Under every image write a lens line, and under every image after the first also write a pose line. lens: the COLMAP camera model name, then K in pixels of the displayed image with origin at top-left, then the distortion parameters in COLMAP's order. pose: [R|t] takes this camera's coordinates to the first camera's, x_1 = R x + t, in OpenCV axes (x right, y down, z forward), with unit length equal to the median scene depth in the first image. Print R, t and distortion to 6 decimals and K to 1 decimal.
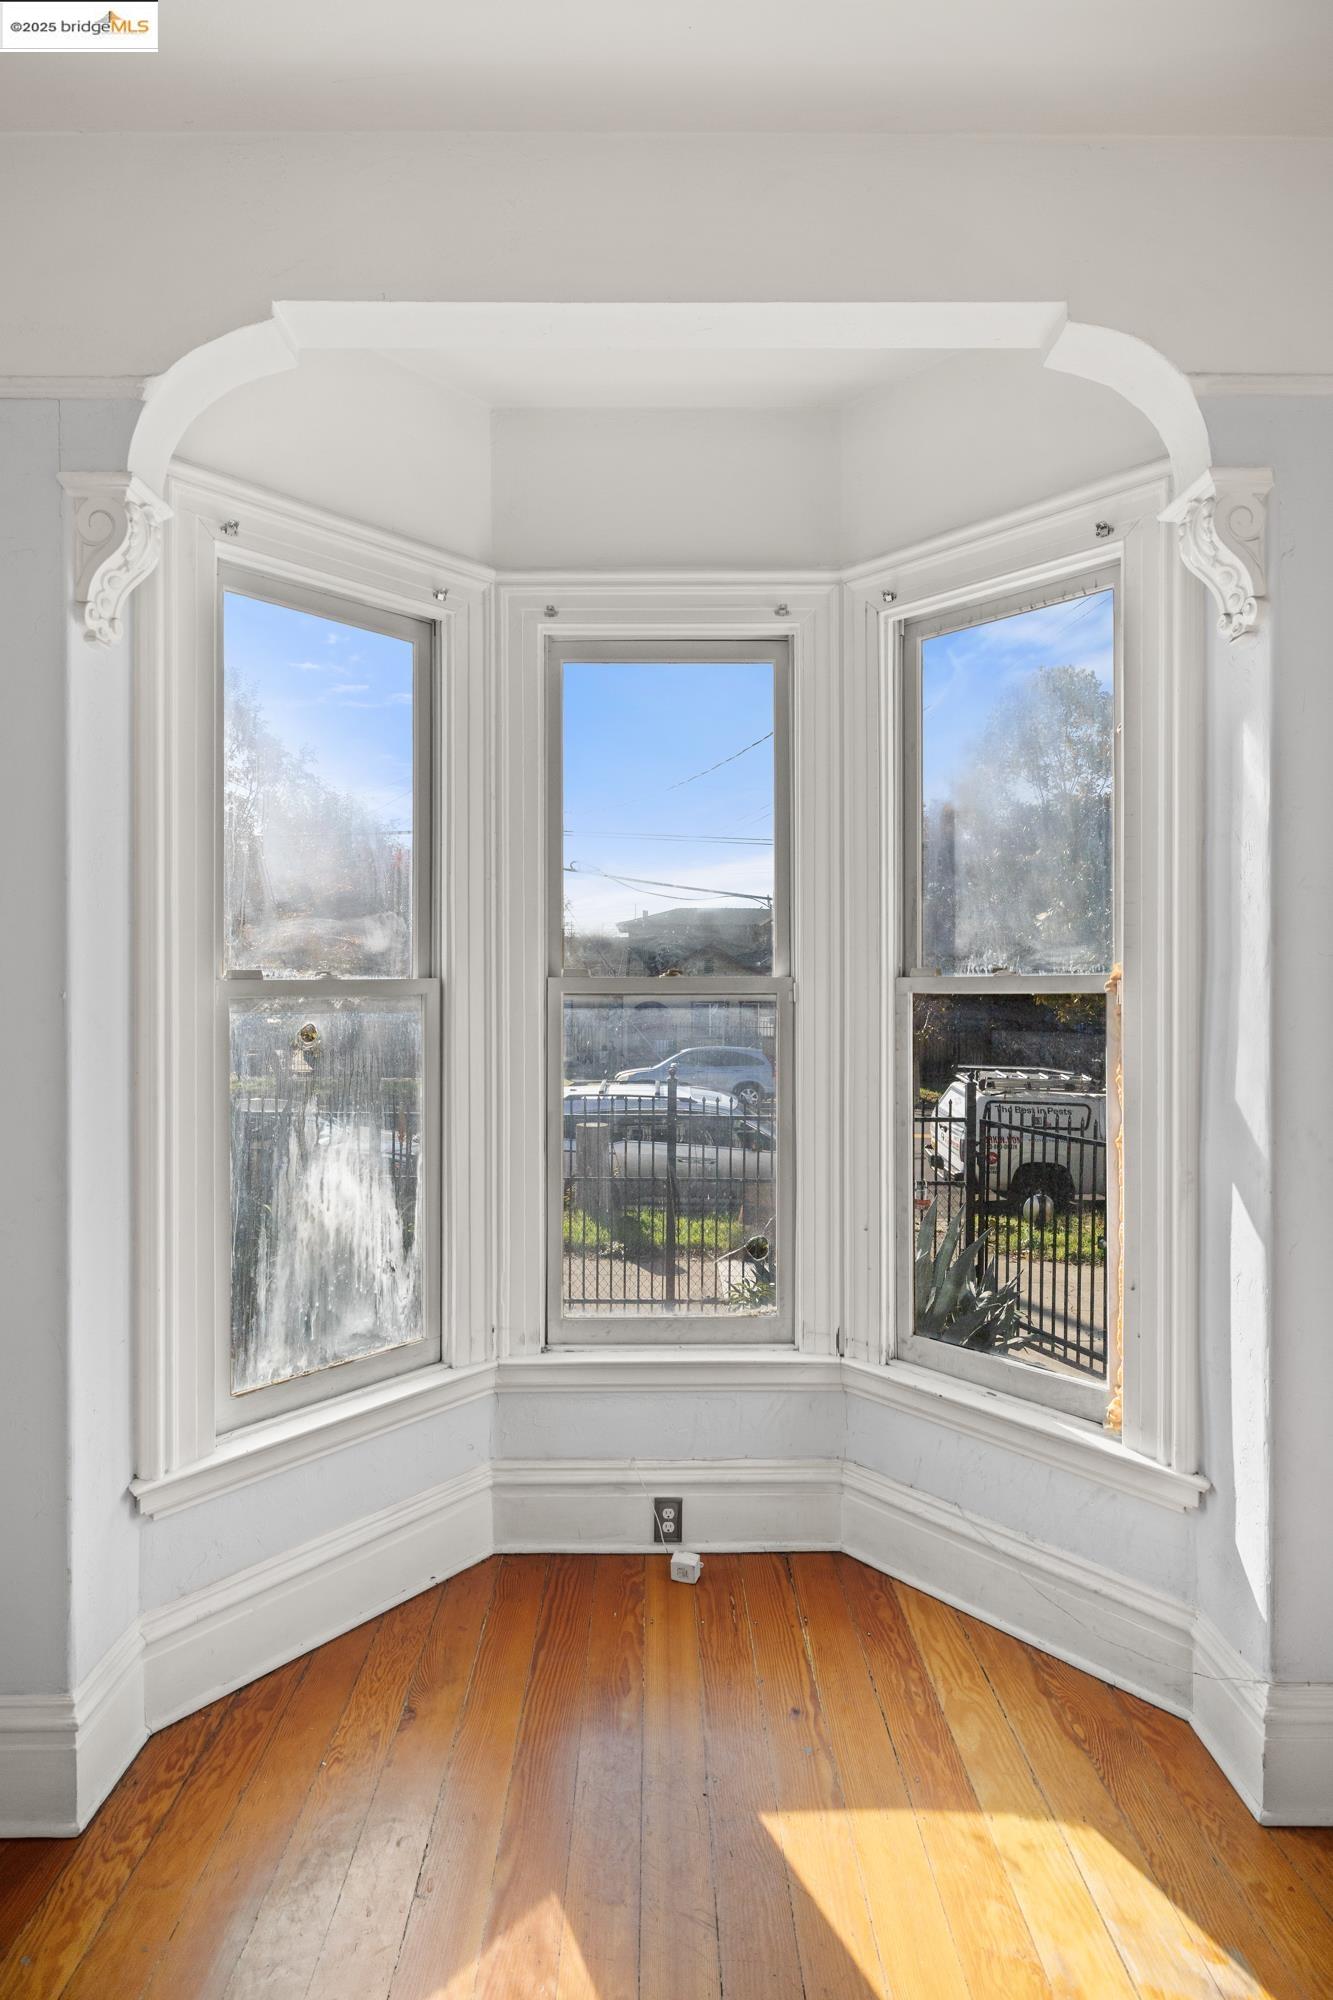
lens RADIAL K [[990.2, 0, 670.4], [0, 990.2, 1002.4], [0, 0, 1]] dist [-0.003142, -0.000666]
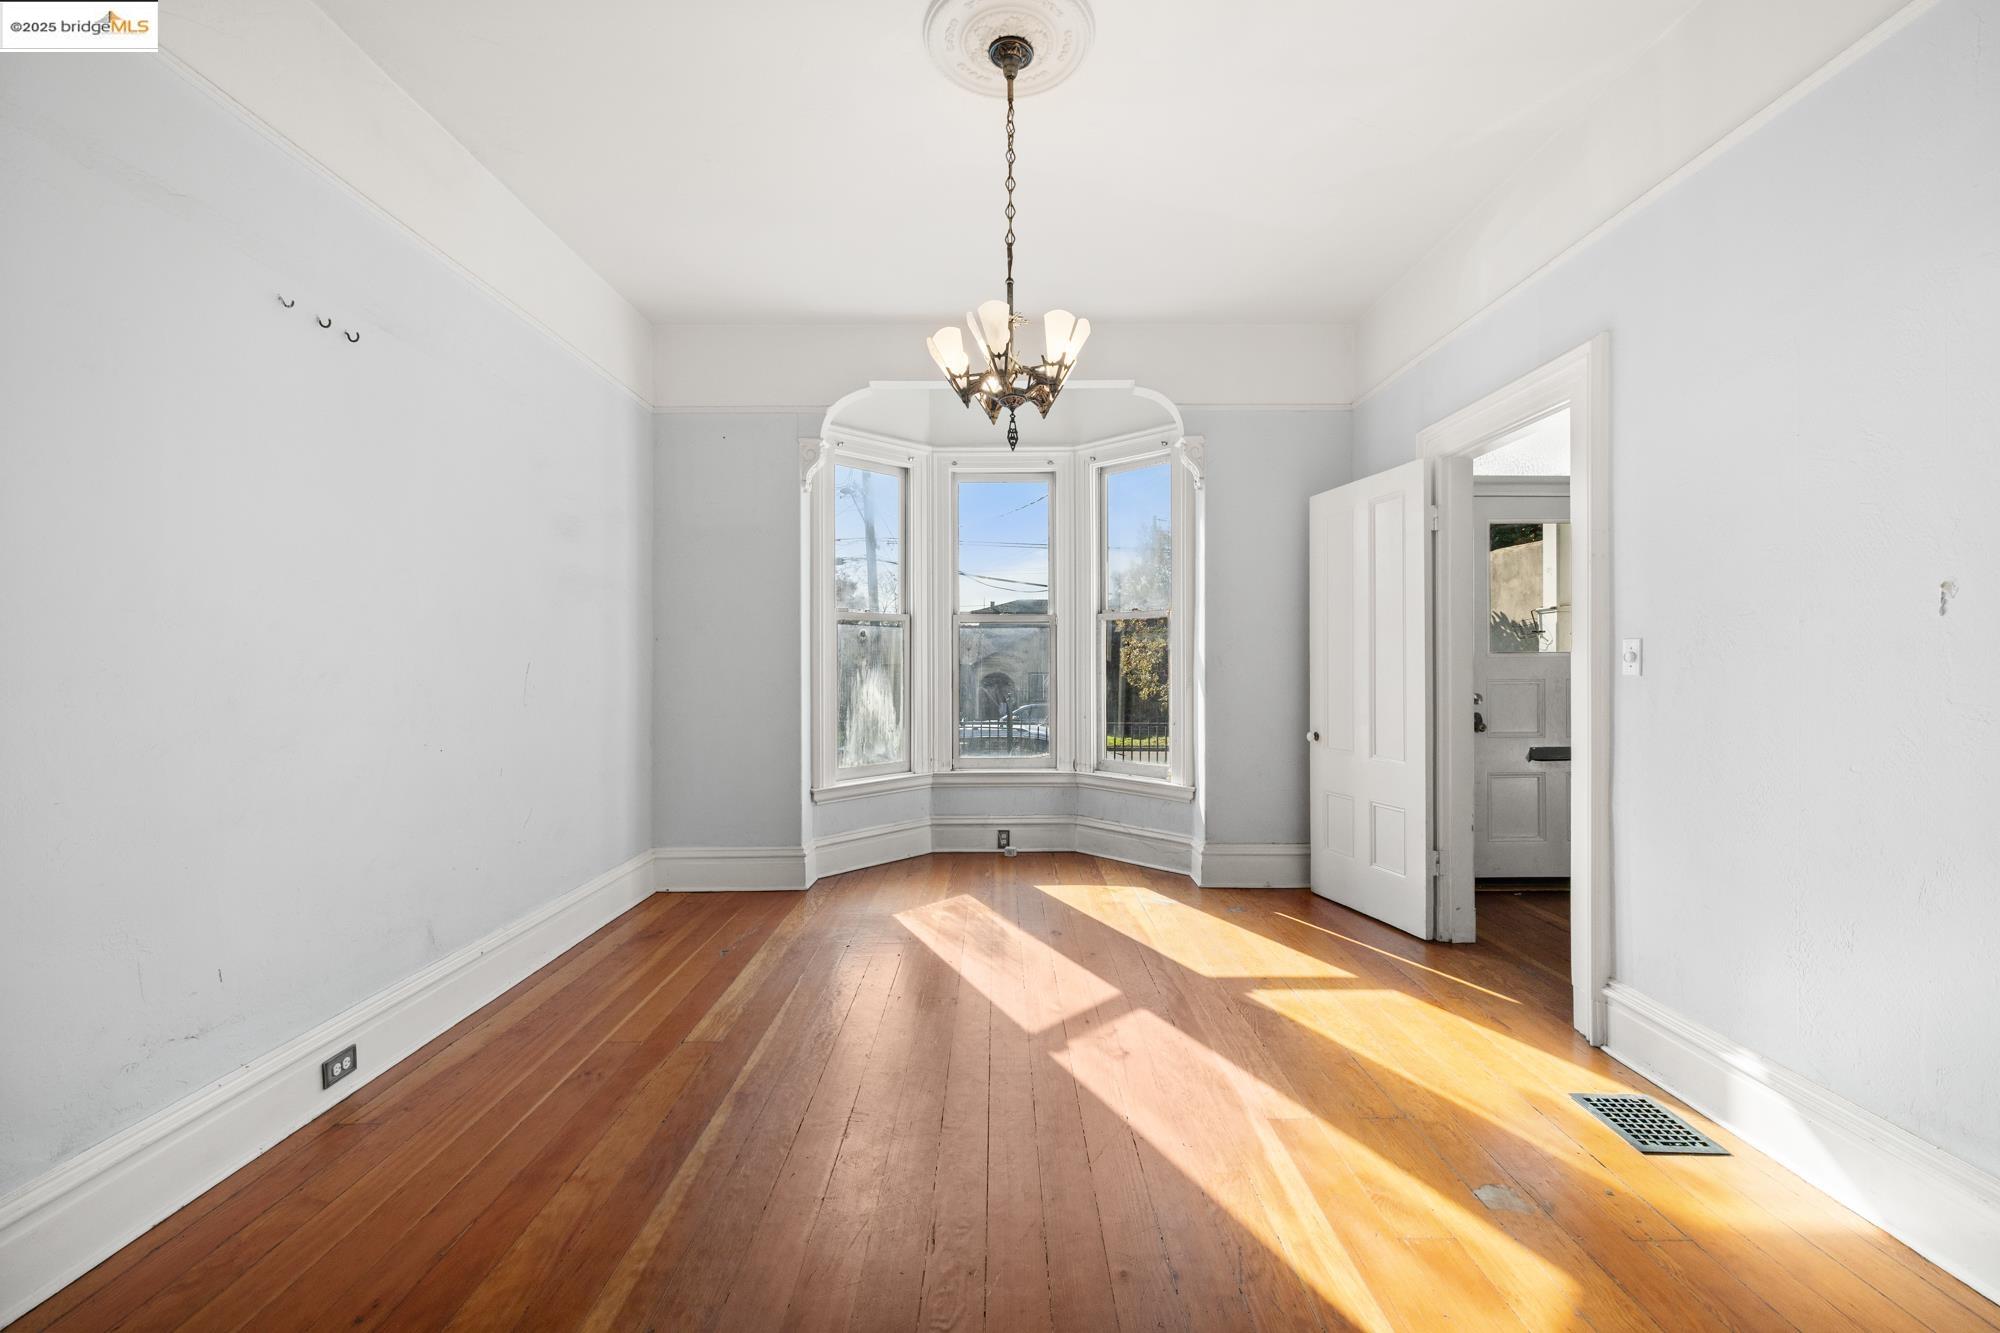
lens RADIAL K [[839.2, 0, 1006.0], [0, 839.2, 666.0], [0, 0, 1]] dist [-0.002799, 0.001547]
pose [[0.999978, -0.001855, -0.006428, 0.018086], [0.001750, 0.999865, -0.016364, 0.140822], [0.006457, 0.016353, 0.999845, -1.094744]]
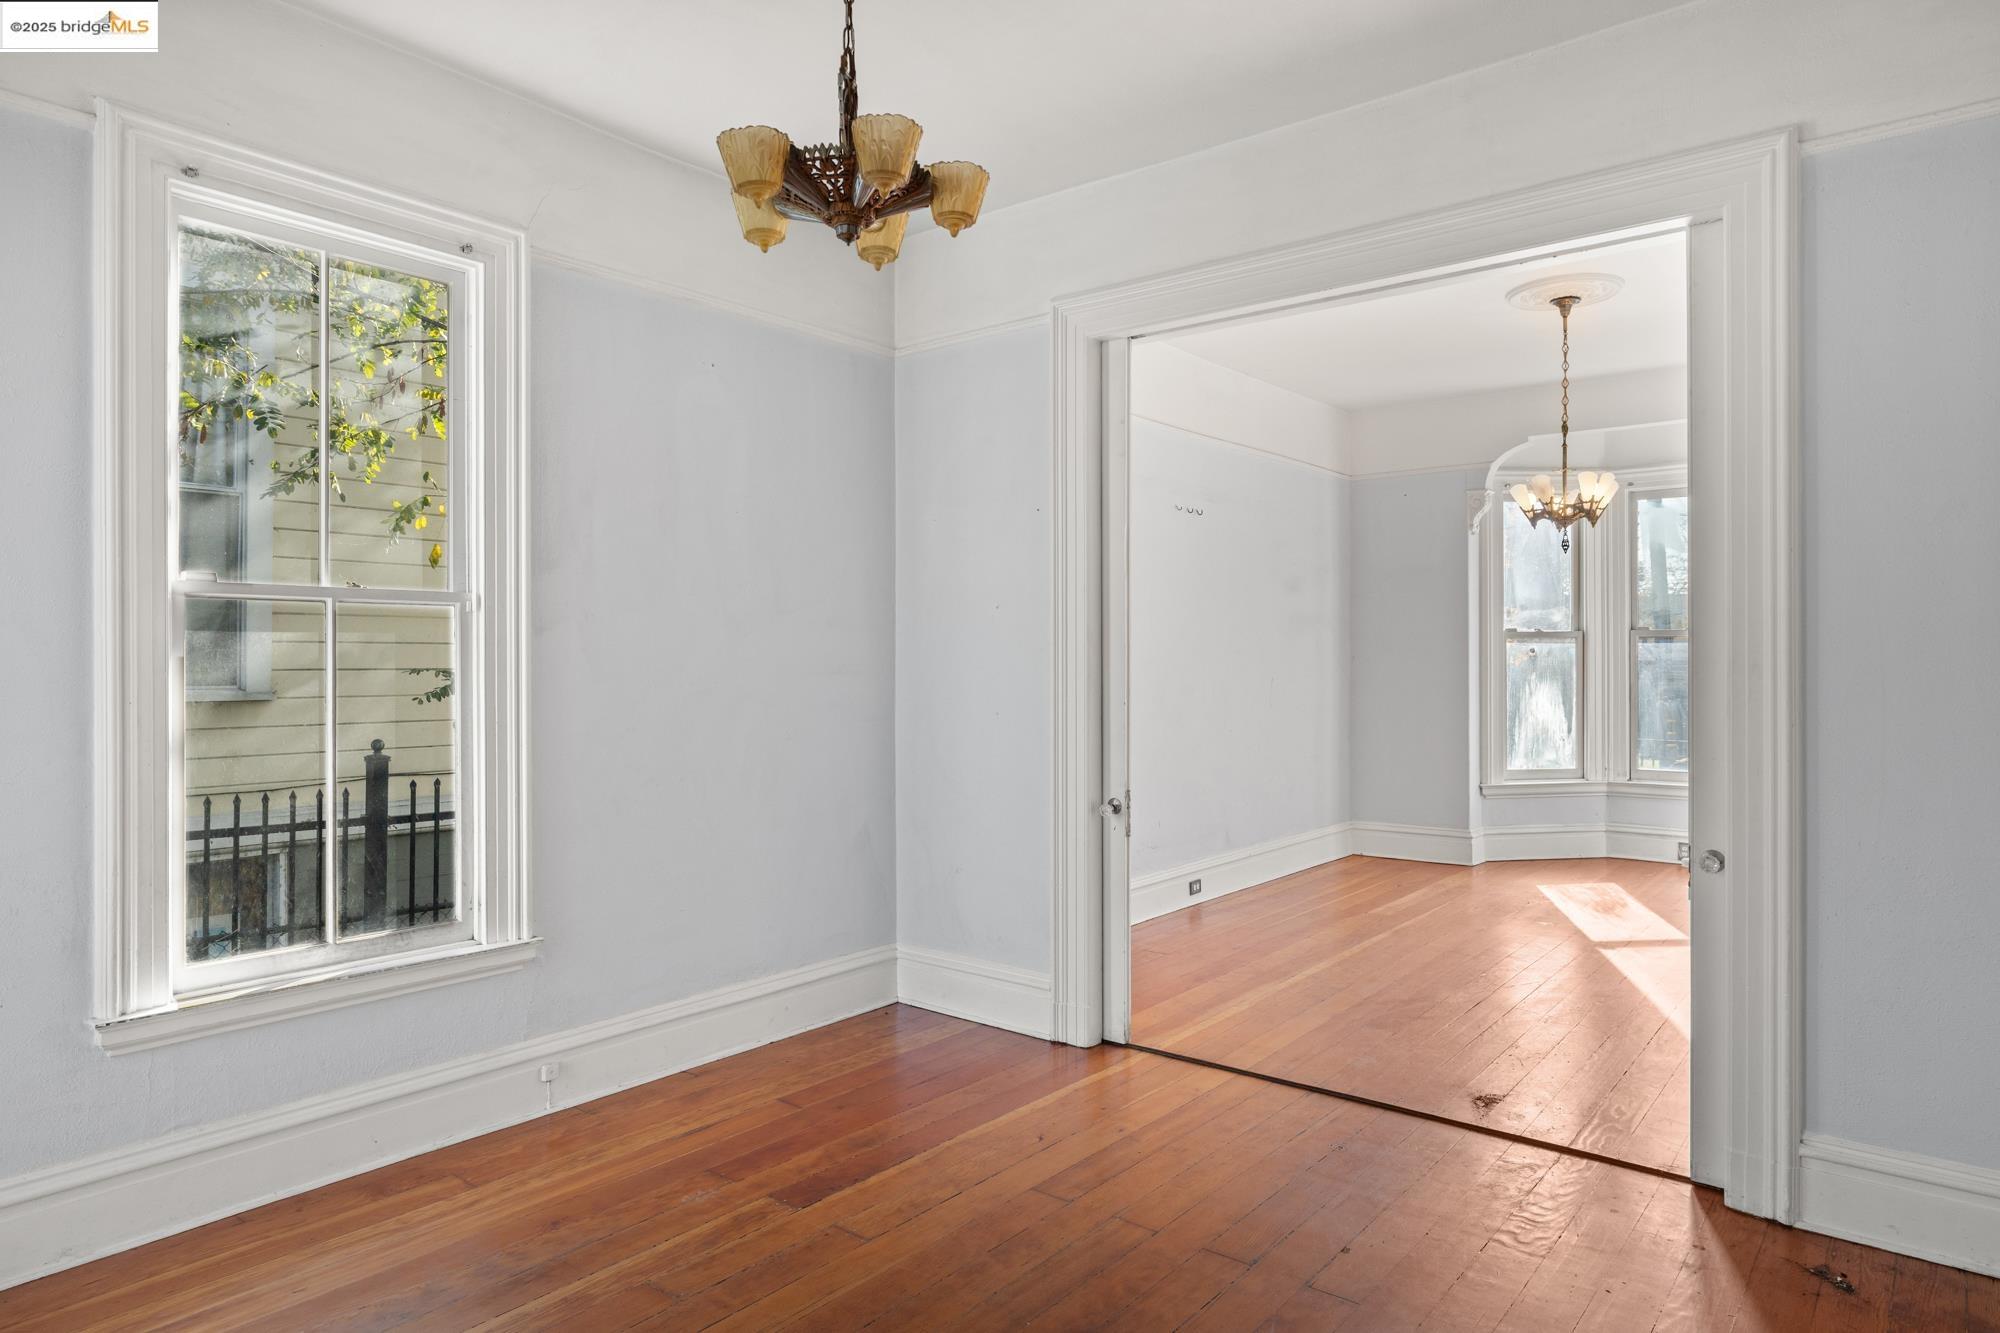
lens RADIAL K [[1177.0, 0, 999.9], [0, 1177.0, 646.2], [0, 0, 1]] dist [-0.003532, 0.000289]
pose [[0.763021, -0.006492, -0.646341, 0.611579], [-0.009622, 0.999725, -0.021401, 0.099139], [0.646302, 0.022548, 0.762749, -2.407213]]
